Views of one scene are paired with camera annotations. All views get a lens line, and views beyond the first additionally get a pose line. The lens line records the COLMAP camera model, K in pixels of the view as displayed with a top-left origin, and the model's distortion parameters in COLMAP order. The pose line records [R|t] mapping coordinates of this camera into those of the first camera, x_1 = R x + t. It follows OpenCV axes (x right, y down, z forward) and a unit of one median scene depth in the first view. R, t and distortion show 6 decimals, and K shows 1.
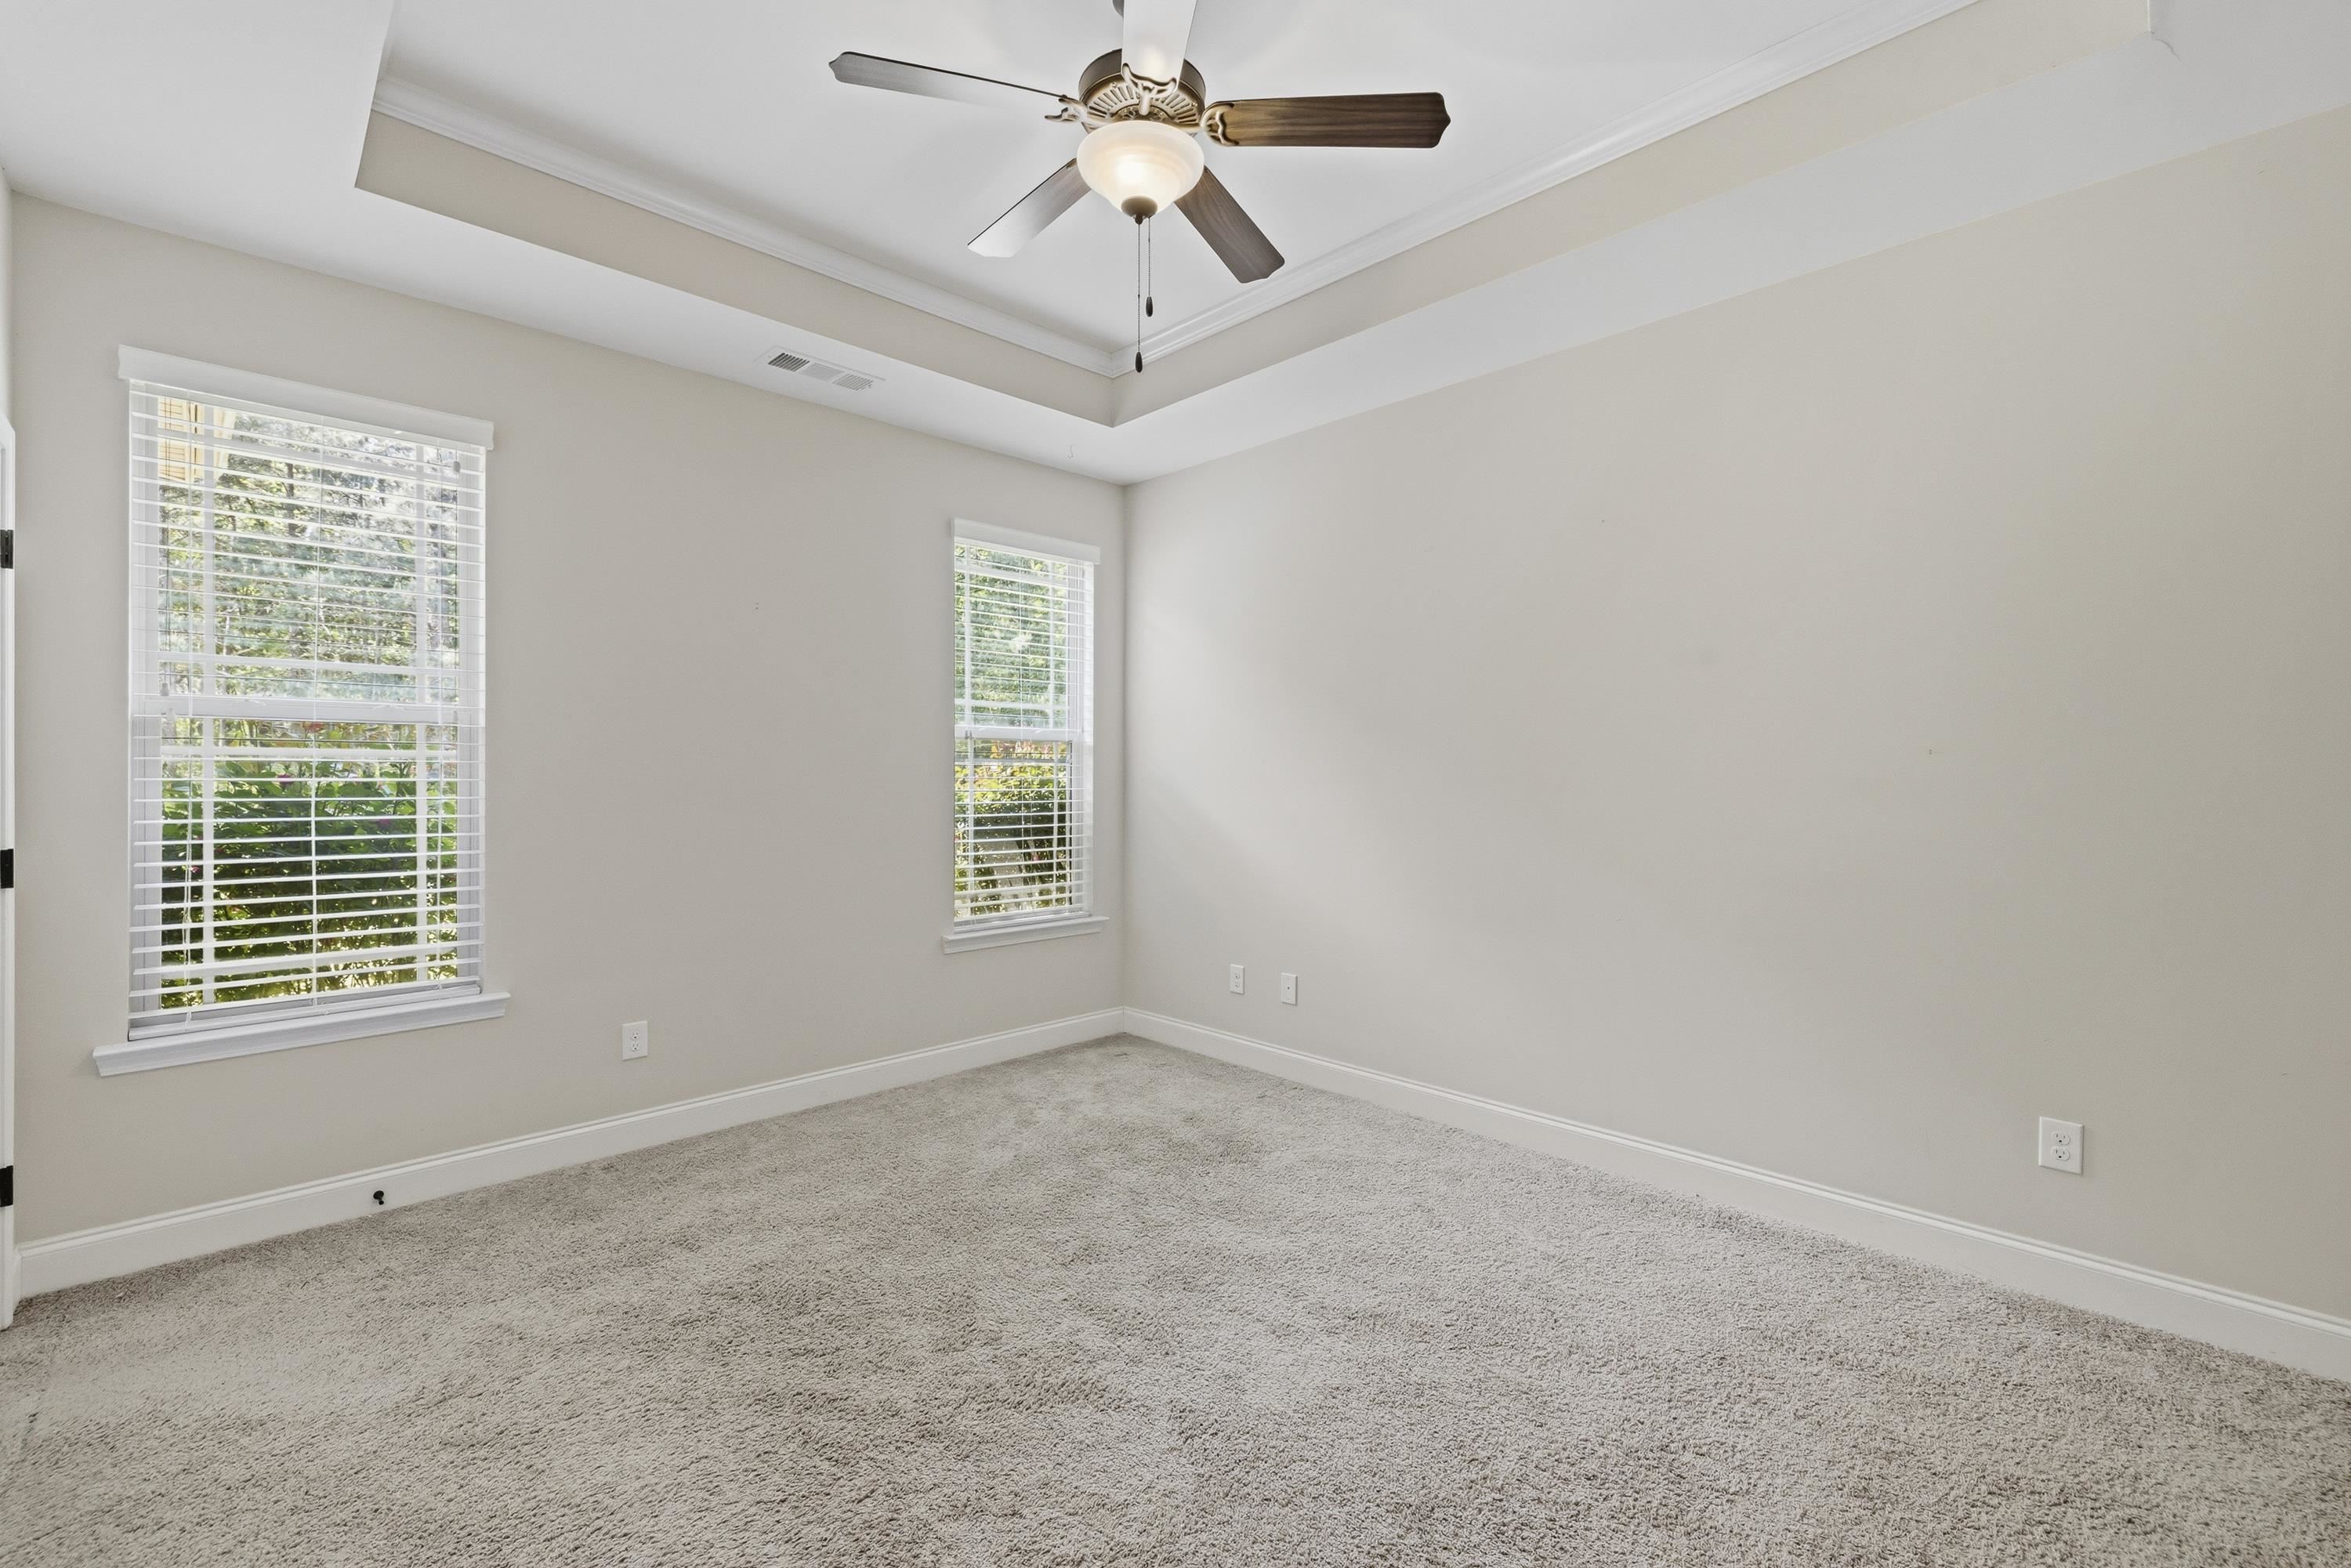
lens RADIAL K [[978.0, 0, 1162.9], [0, 978.0, 792.4], [0, 0, 1]] dist [0.015237, -0.000023]
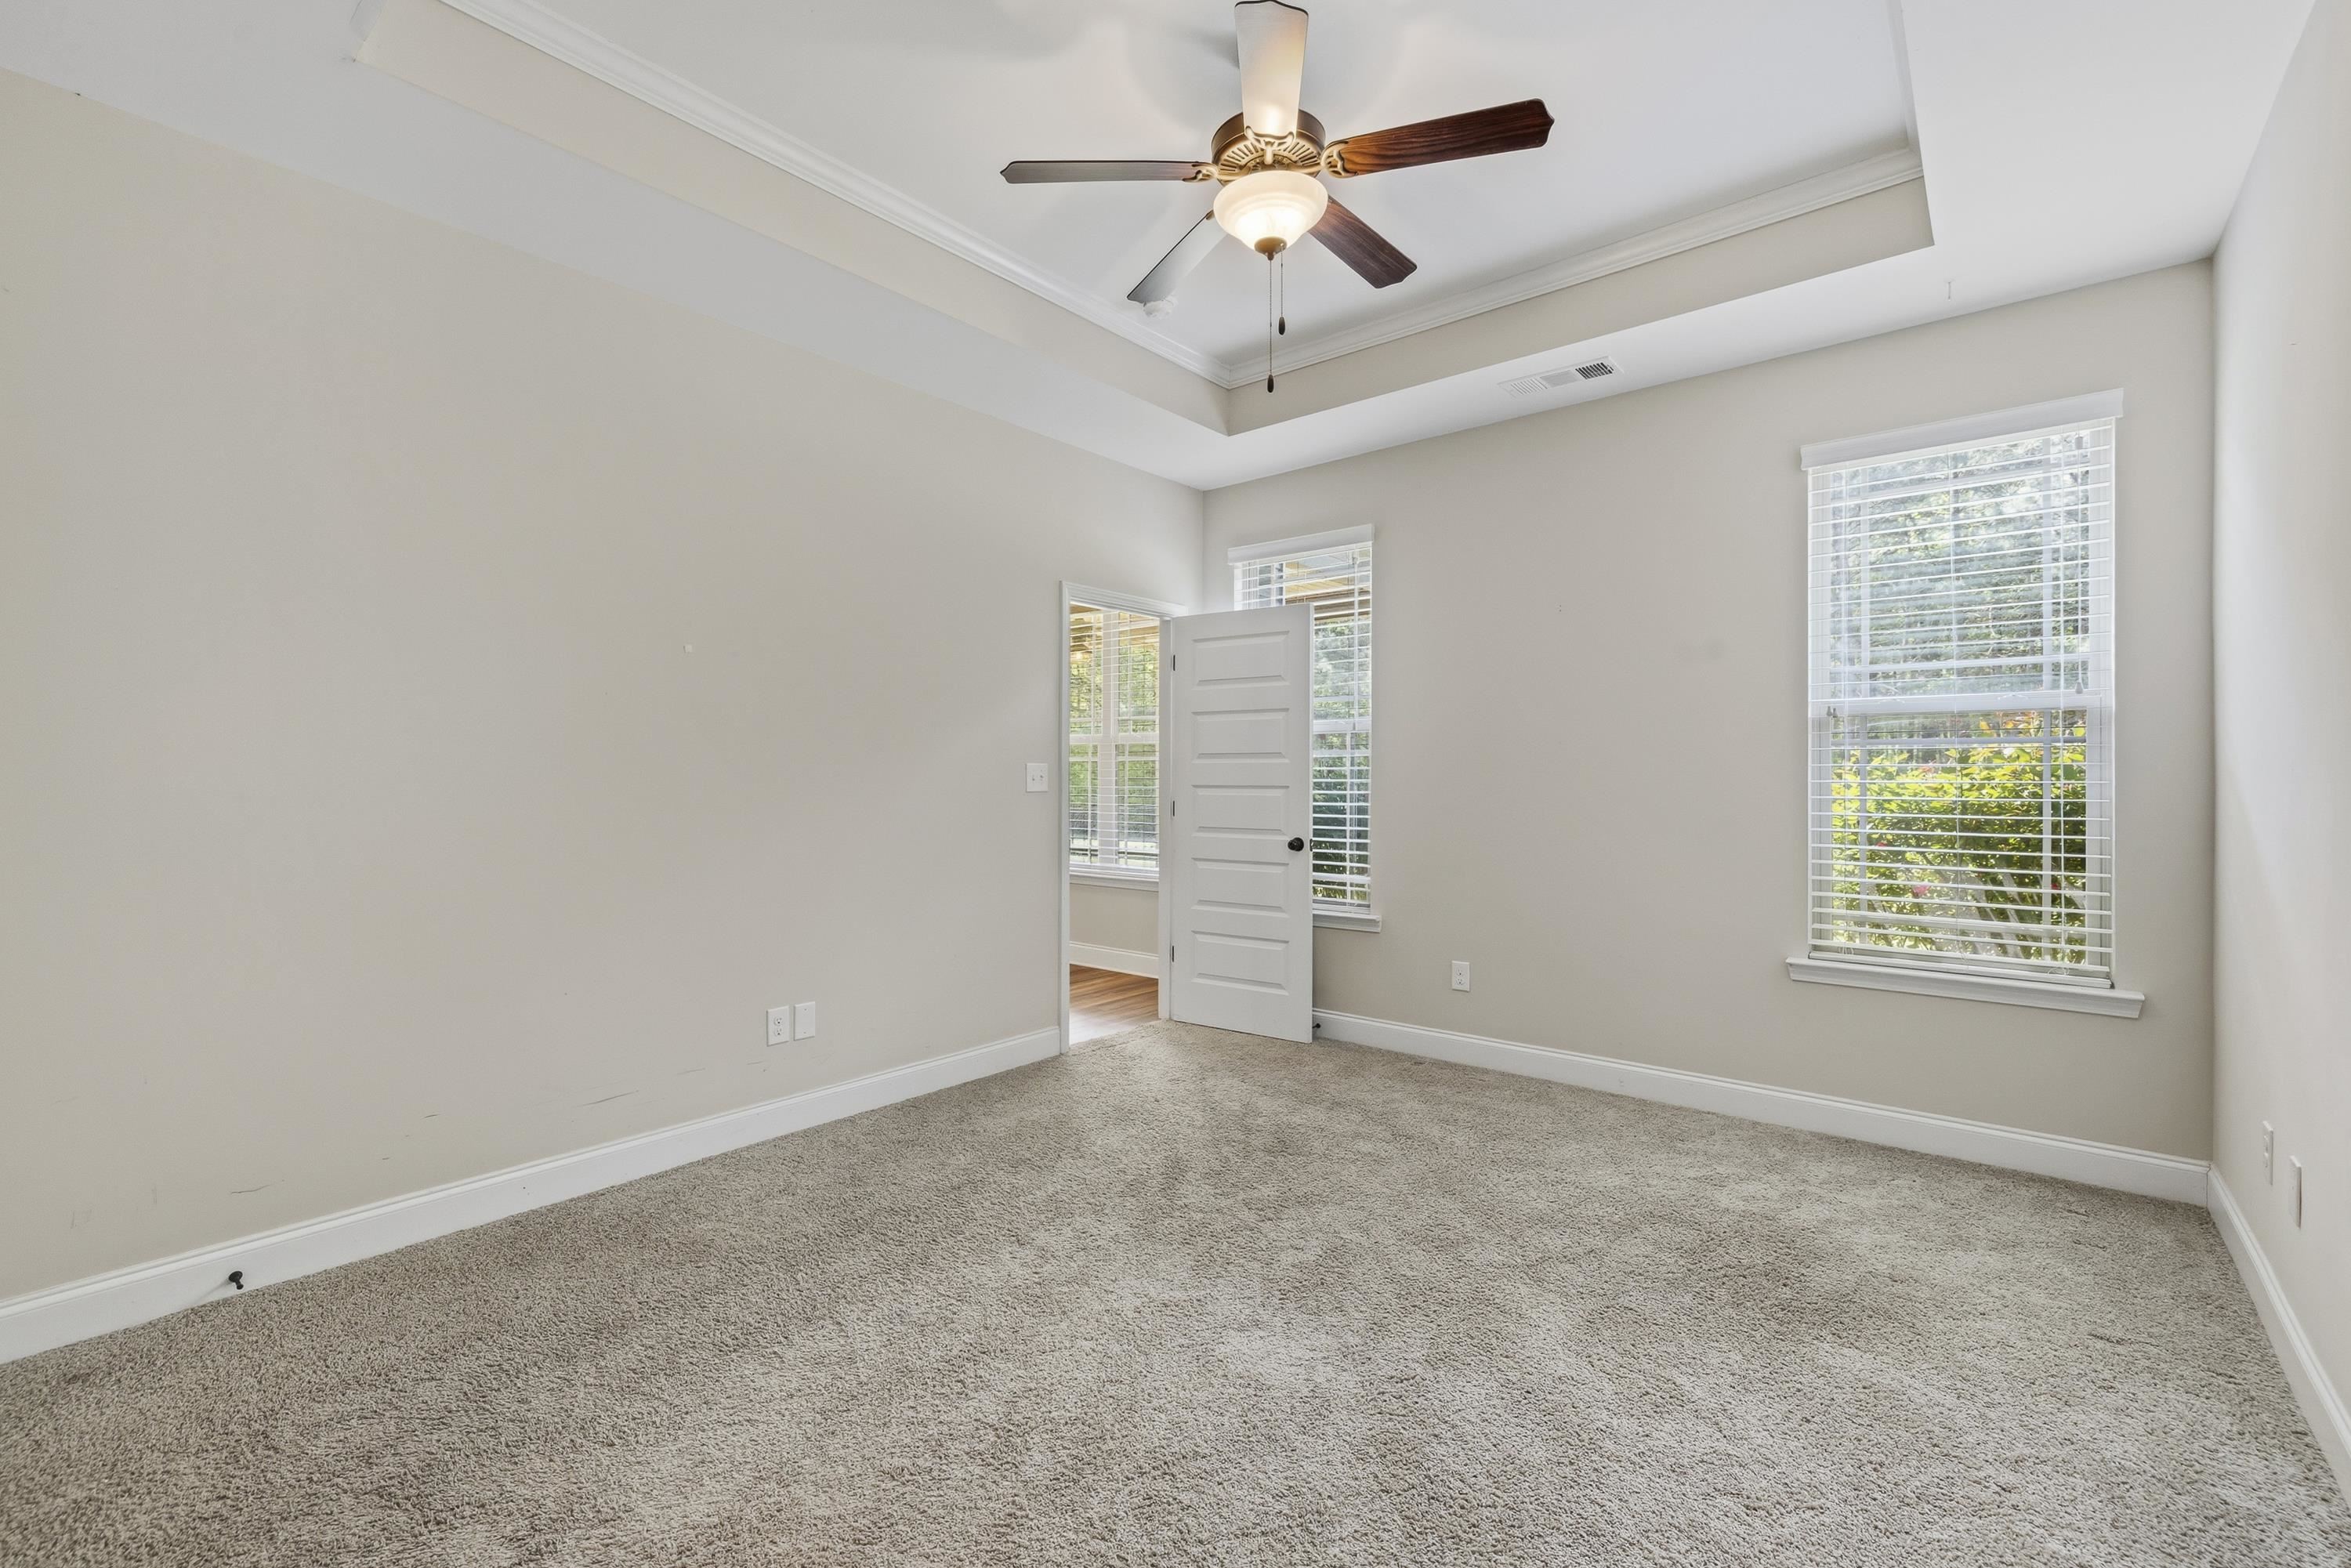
lens RADIAL K [[997.2, 0, 1162.1], [0, 997.2, 772.0], [0, 0, 1]] dist [0.000240, 0.000431]
pose [[0.119839, -0.010028, -0.992743, 0.698623], [-0.022391, 0.999667, -0.012801, 0.017916], [0.992541, 0.023762, 0.119575, 0.479435]]
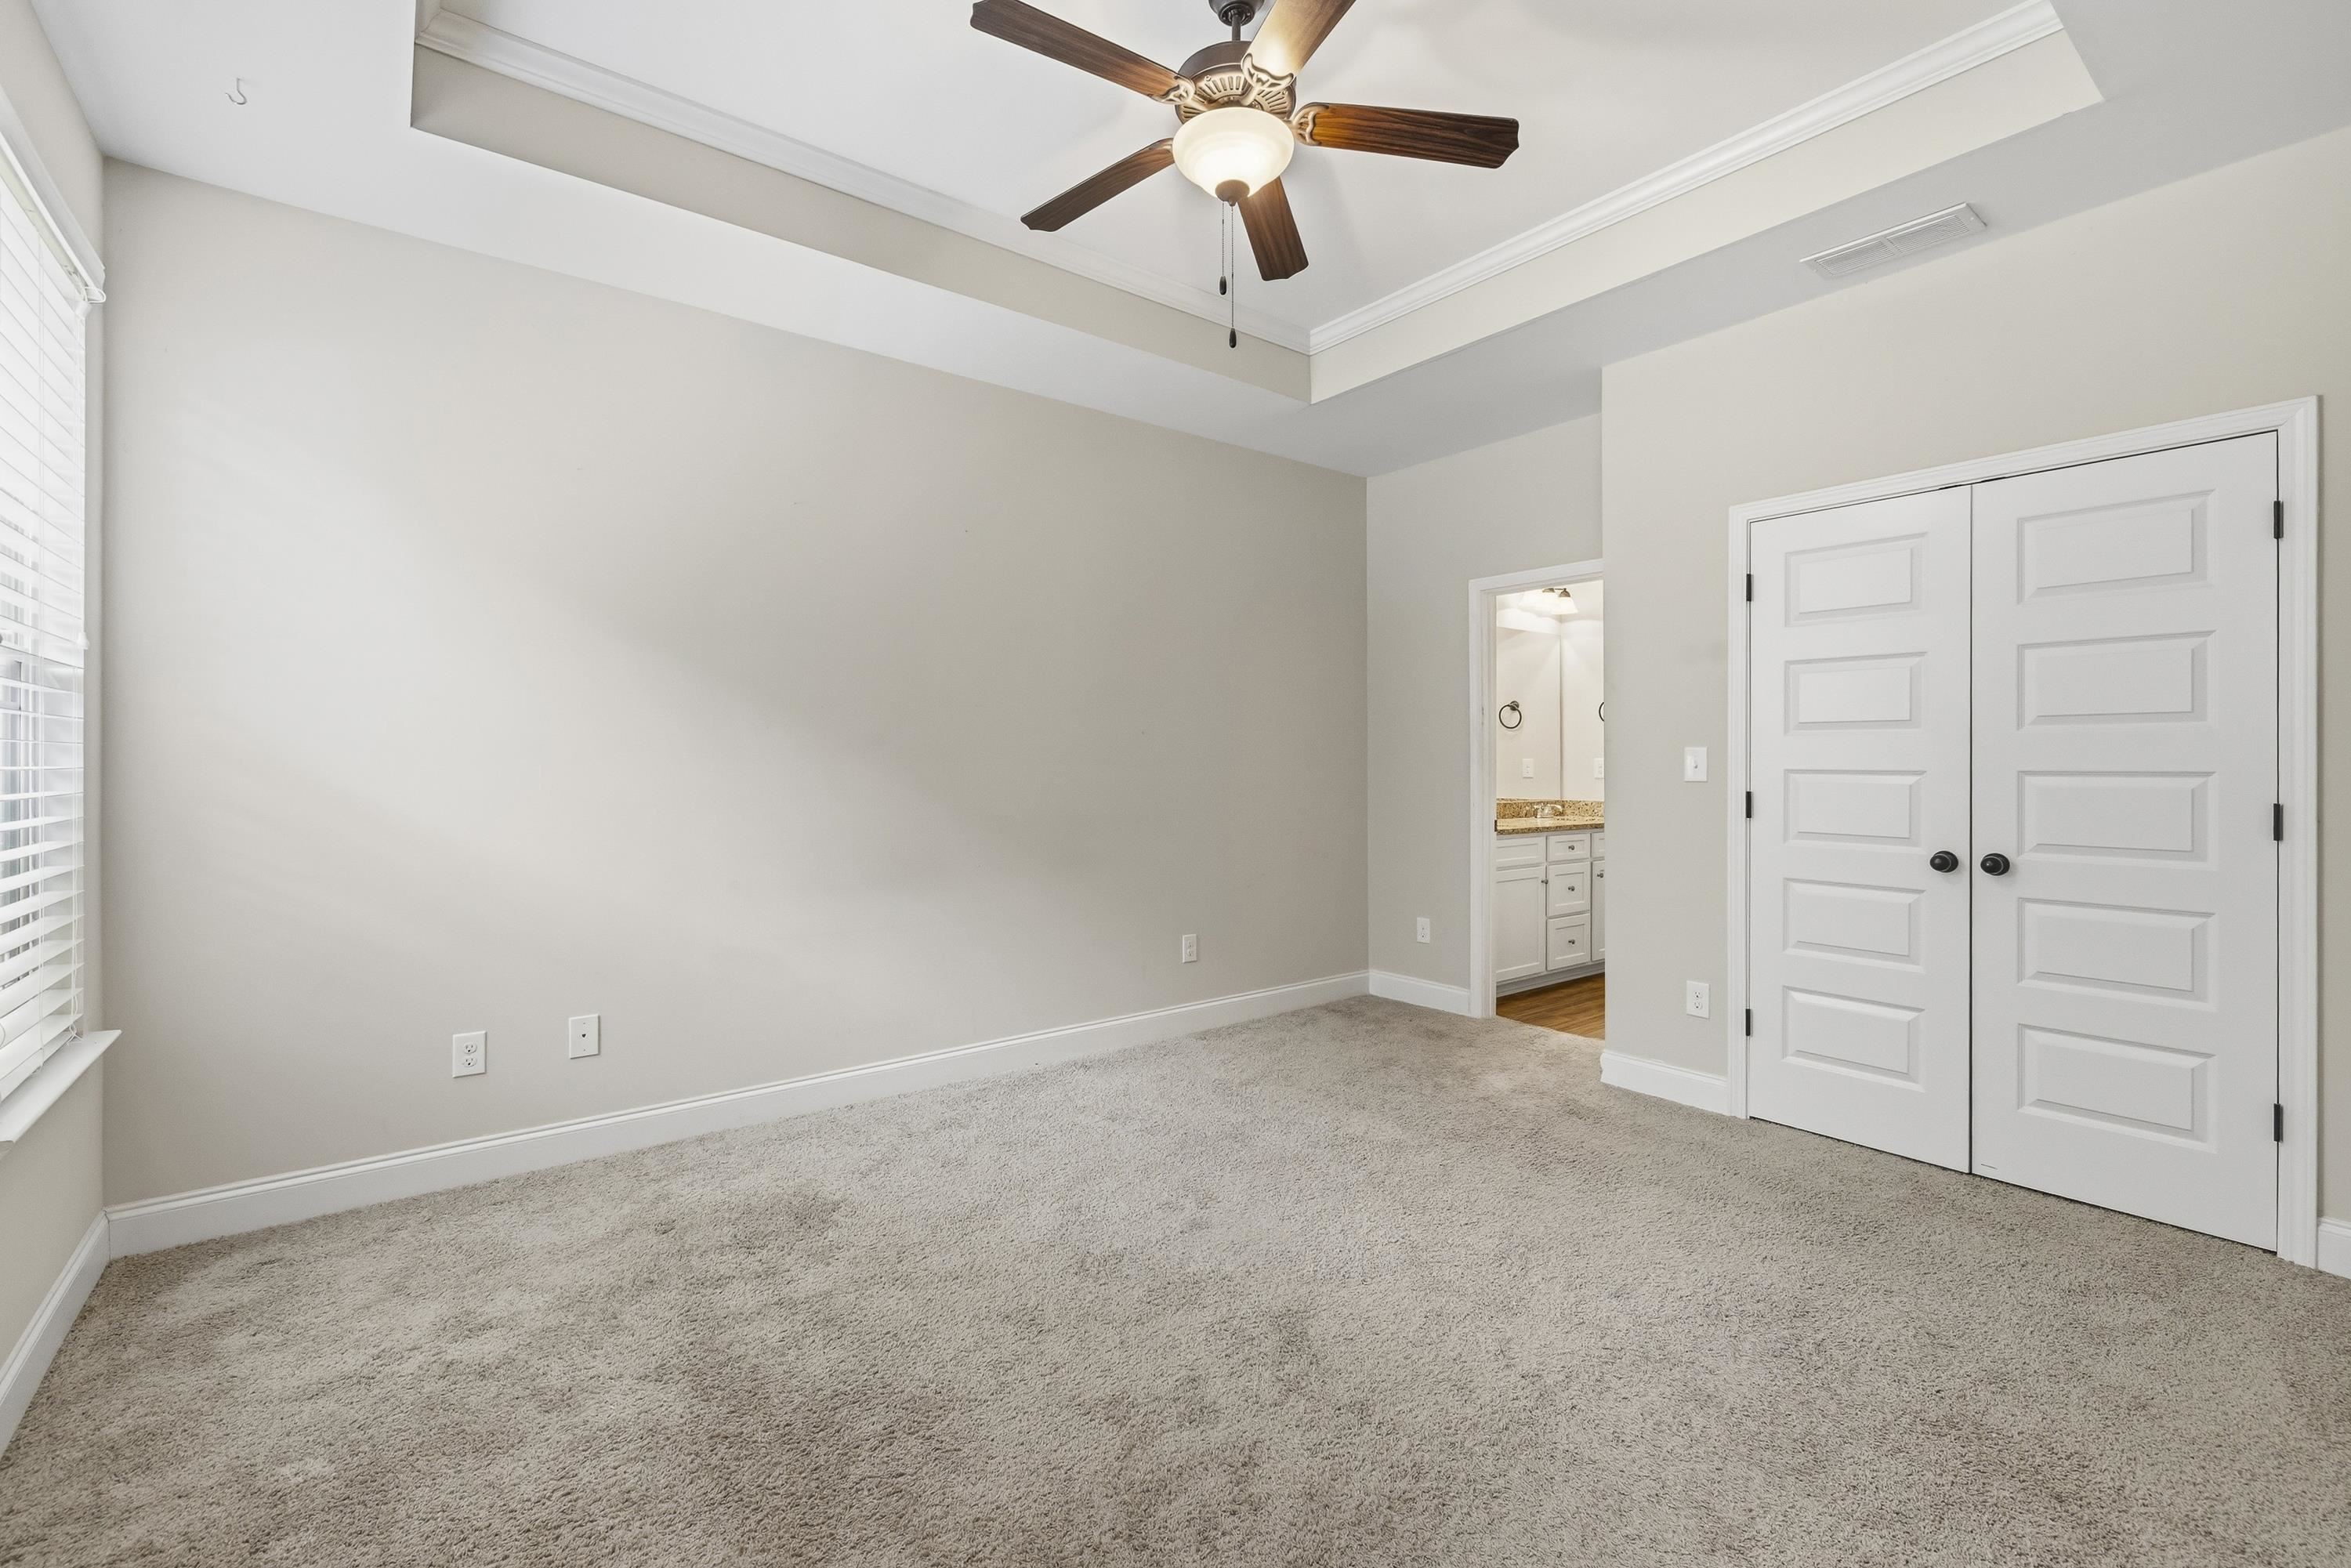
lens RADIAL K [[997.2, 0, 1162.1], [0, 997.2, 772.0], [0, 0, 1]] dist [0.000240, 0.000431]
pose [[0.100810, -0.004621, 0.994895, -0.710941], [0.011994, 0.999922, 0.003429, 0.012286], [-0.994833, 0.011587, 0.100857, 0.634830]]
